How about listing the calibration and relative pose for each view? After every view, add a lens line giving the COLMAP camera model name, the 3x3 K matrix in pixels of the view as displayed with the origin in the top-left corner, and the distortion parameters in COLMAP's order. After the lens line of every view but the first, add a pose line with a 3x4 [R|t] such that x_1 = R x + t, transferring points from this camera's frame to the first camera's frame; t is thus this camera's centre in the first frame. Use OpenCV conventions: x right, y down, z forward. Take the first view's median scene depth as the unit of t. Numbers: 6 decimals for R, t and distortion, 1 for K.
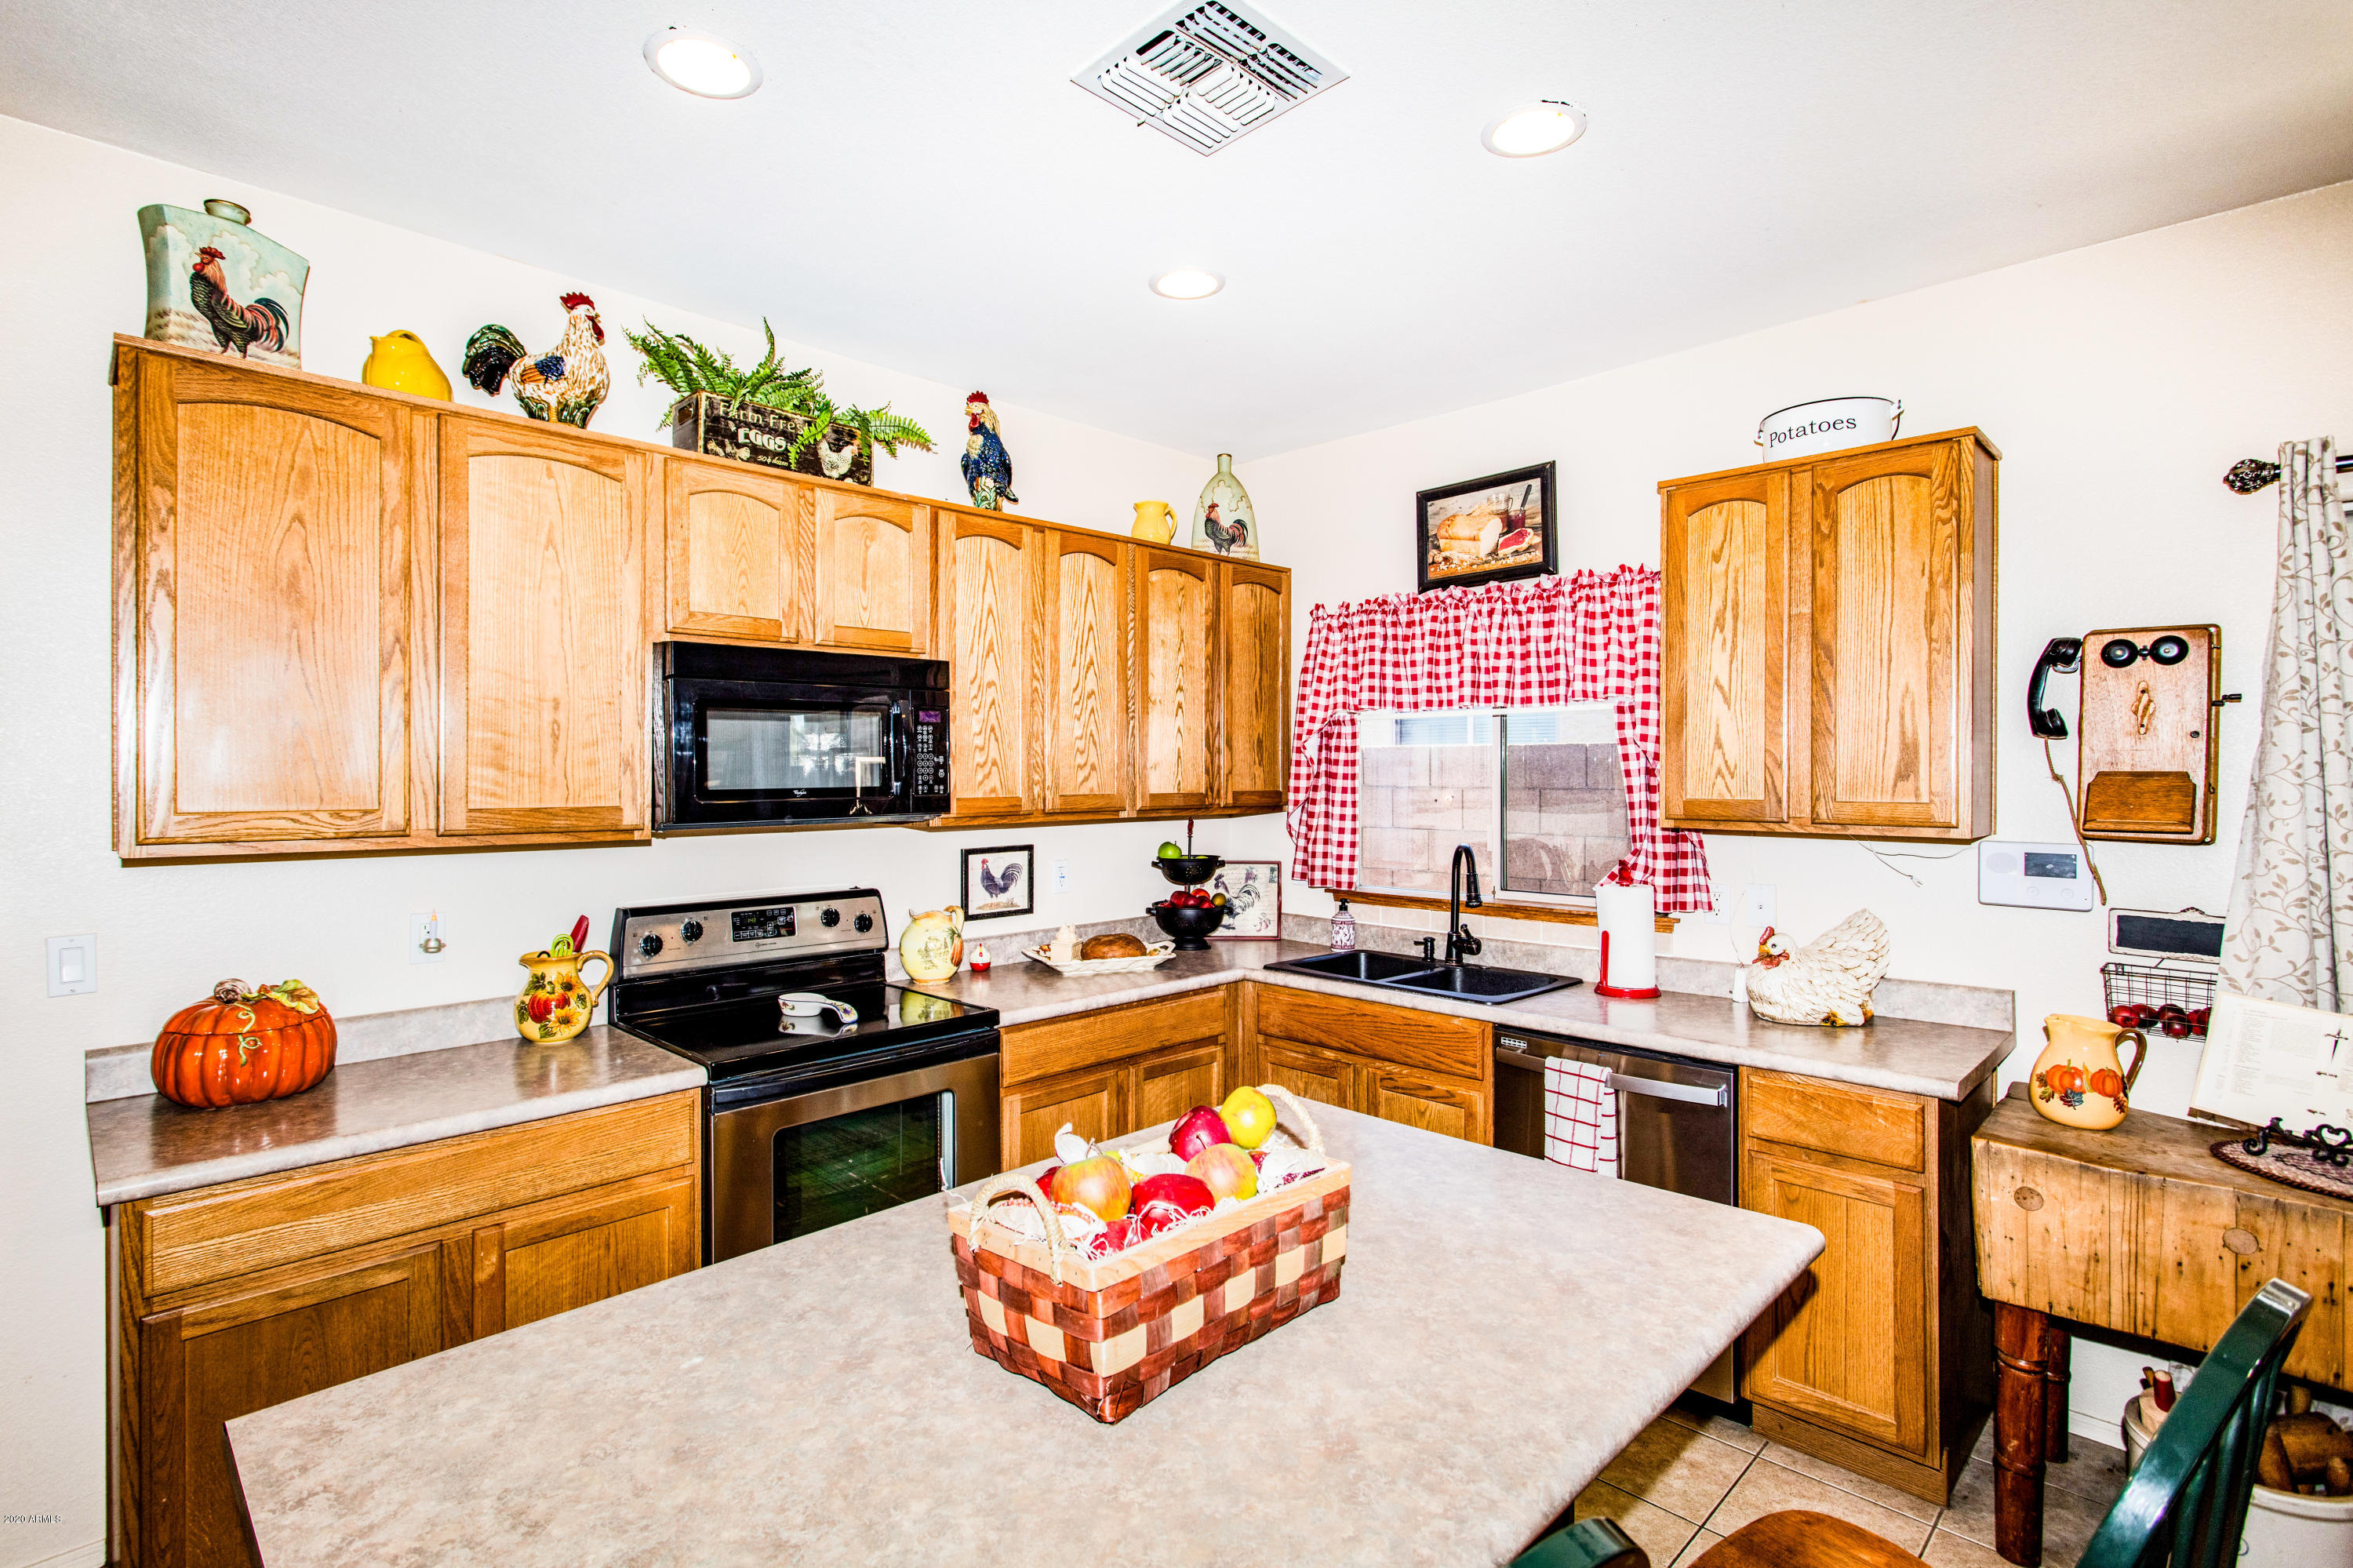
lens RADIAL K [[1138.4, 0, 1160.2], [0, 1138.4, 775.3], [0, 0, 1]] dist [-0.001893, 0.001222]
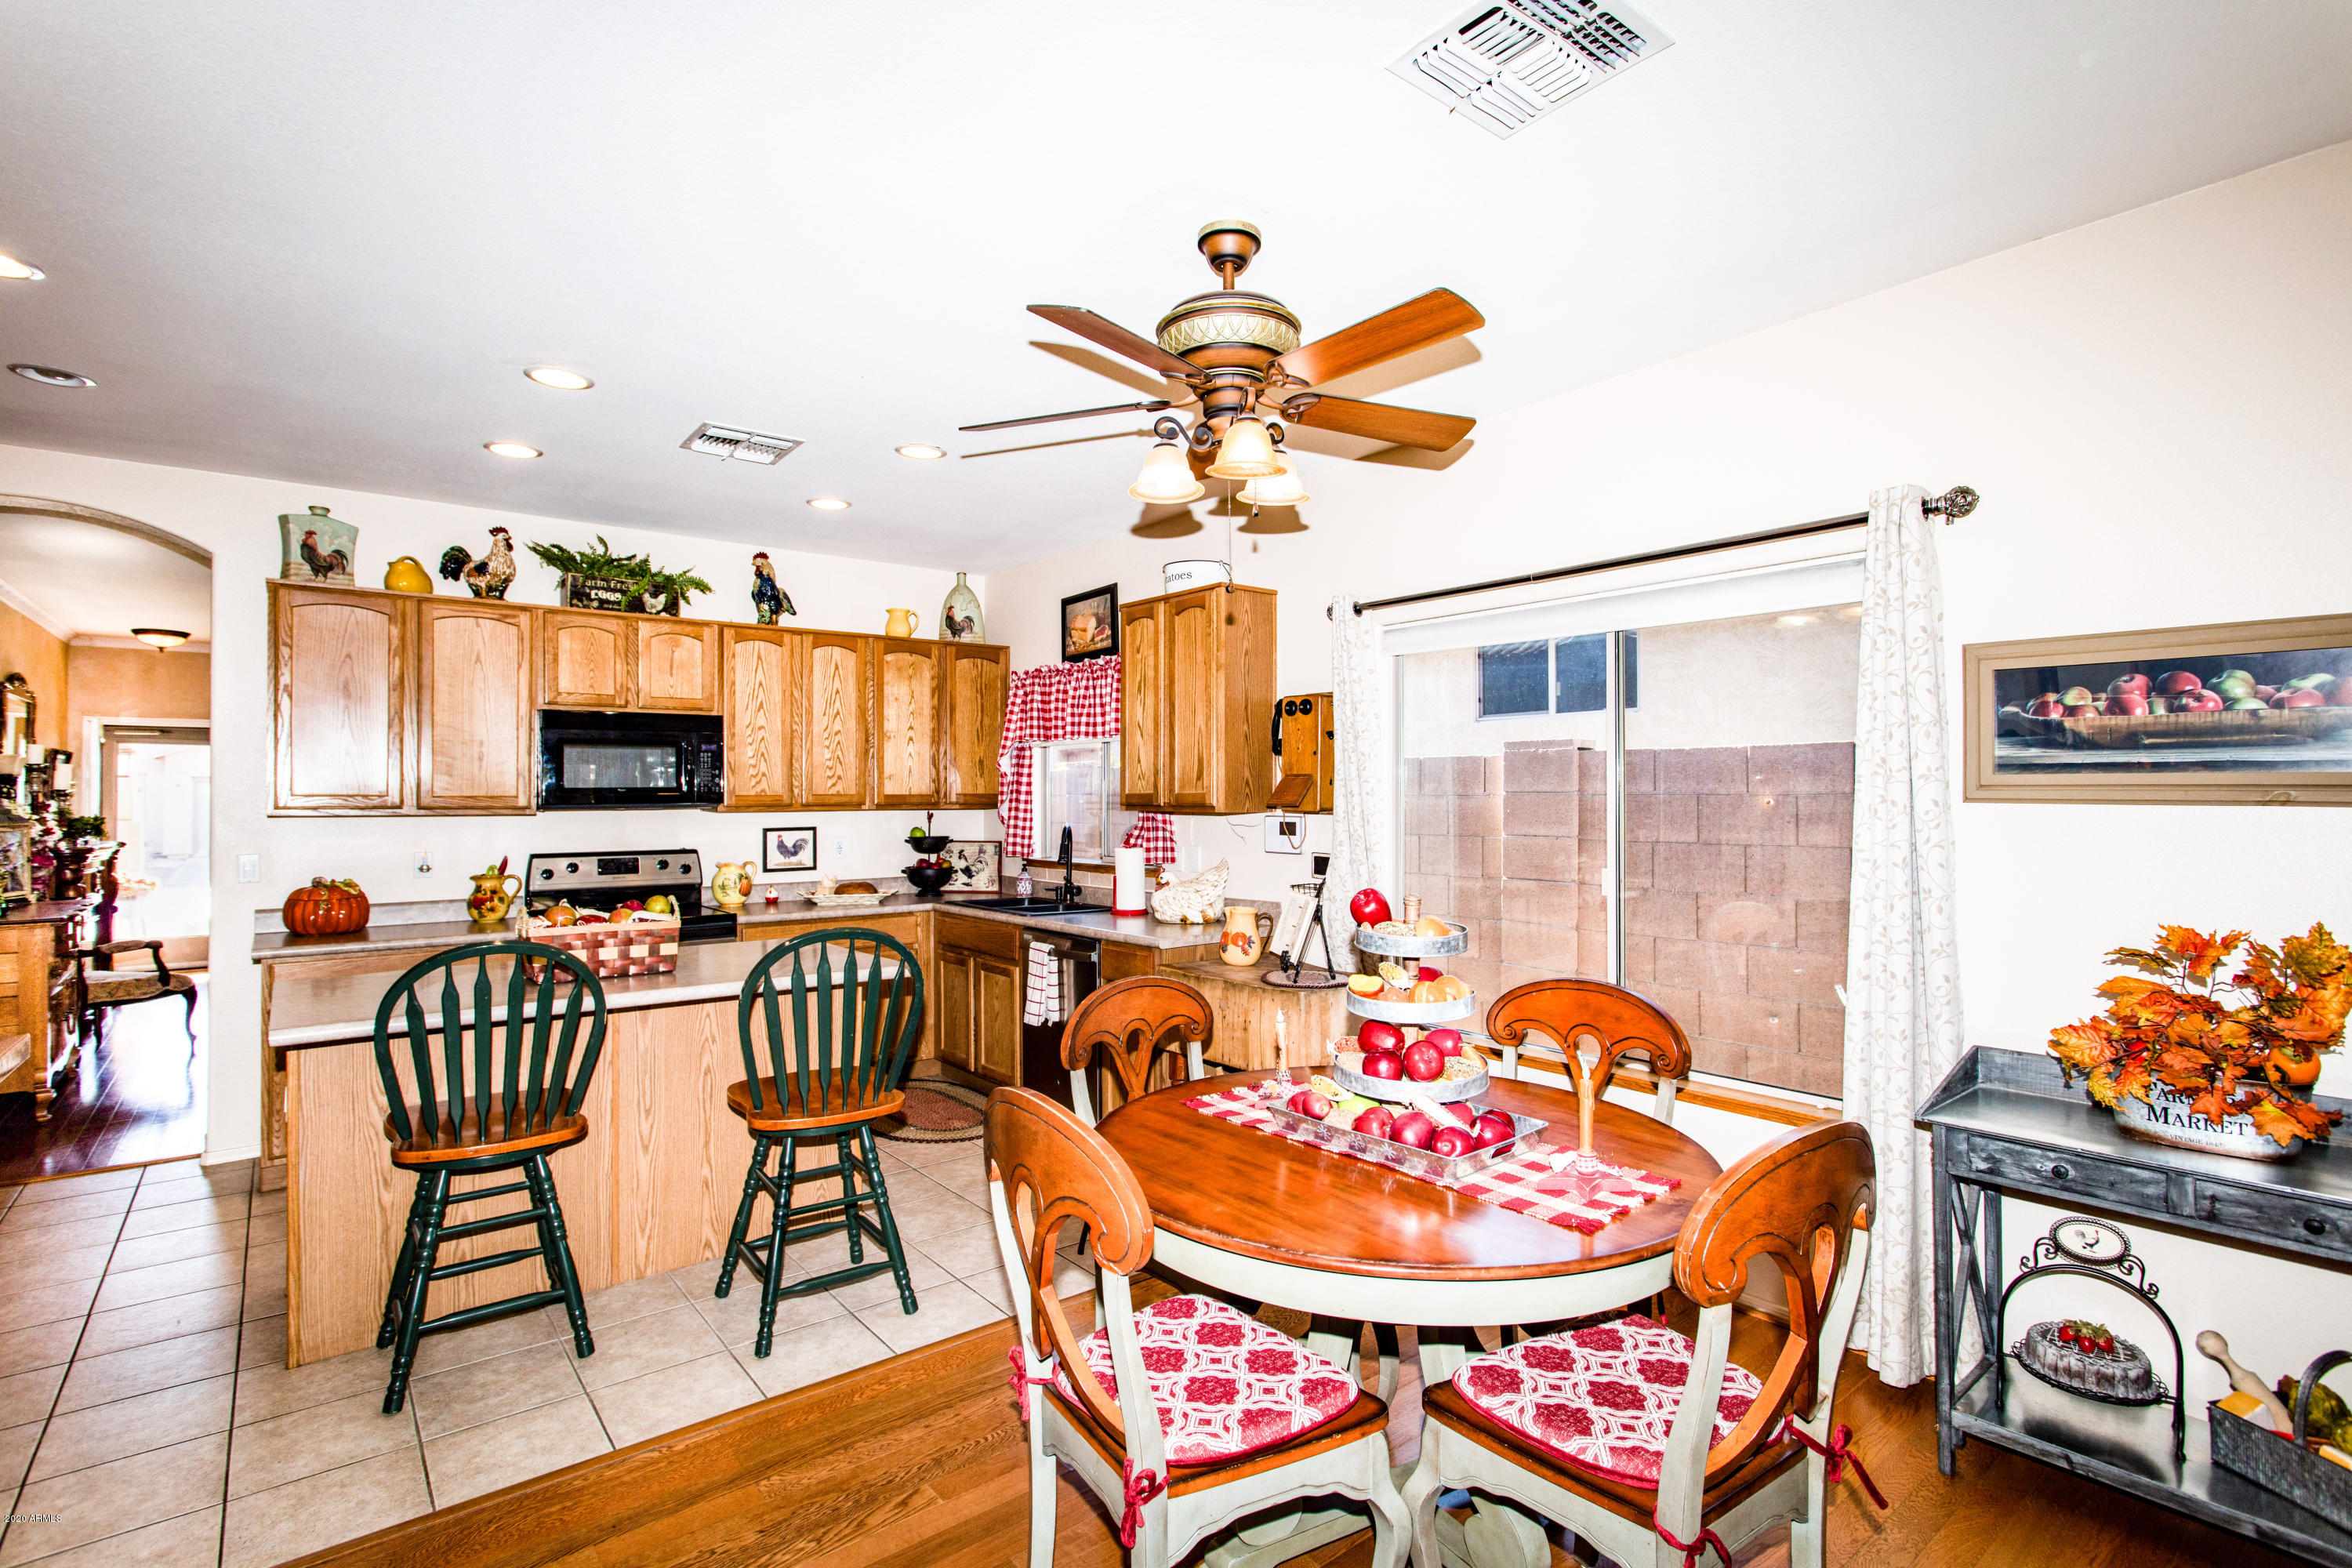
lens RADIAL K [[1137.9, 0, 1195.7], [0, 1137.9, 787.7], [0, 0, 1]] dist [-0.001893, 0.001222]
pose [[0.994690, -0.003723, -0.102853, 0.685719], [0.002667, 0.999942, -0.010407, 0.028820], [0.102885, 0.010077, 0.994642, -0.626227]]
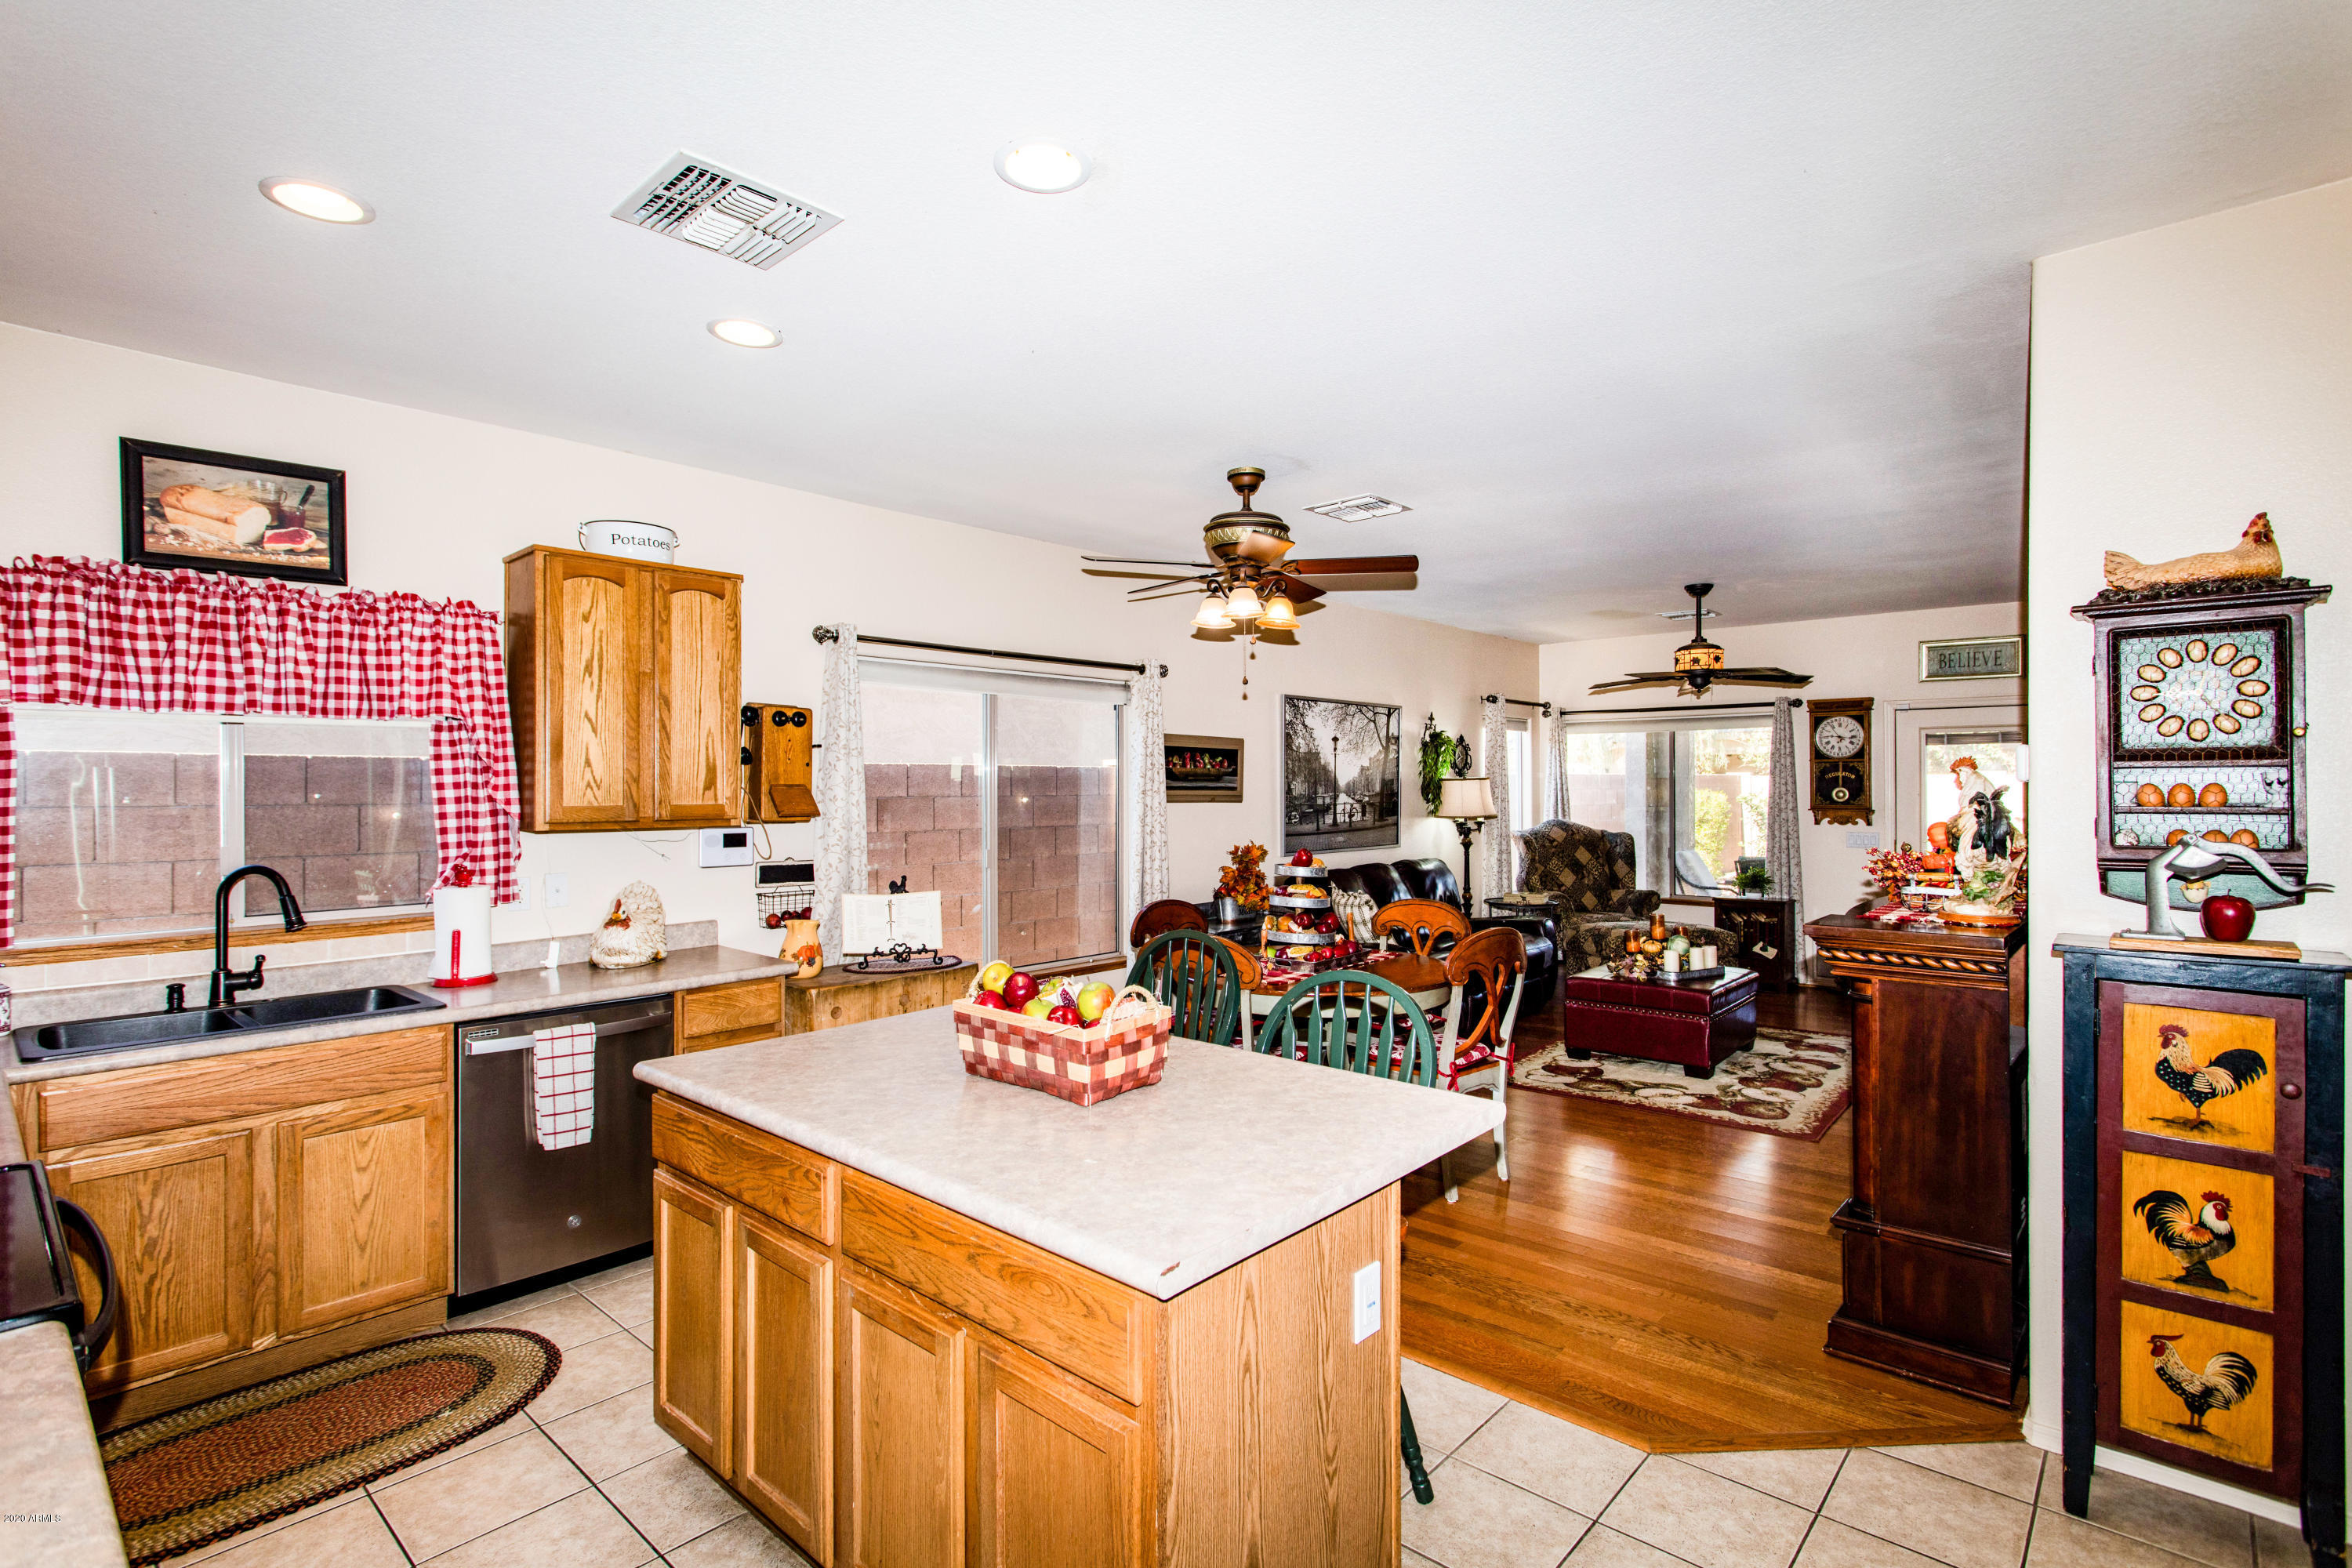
lens RADIAL K [[1137.9, 0, 1180.1], [0, 1137.9, 797.3], [0, 0, 1]] dist [-0.001893, 0.001222]
pose [[-0.068342, -0.013256, 0.997574, -0.765125], [0.004437, 0.999898, 0.013591, -0.003078], [-0.997652, 0.005355, -0.068277, 0.379150]]
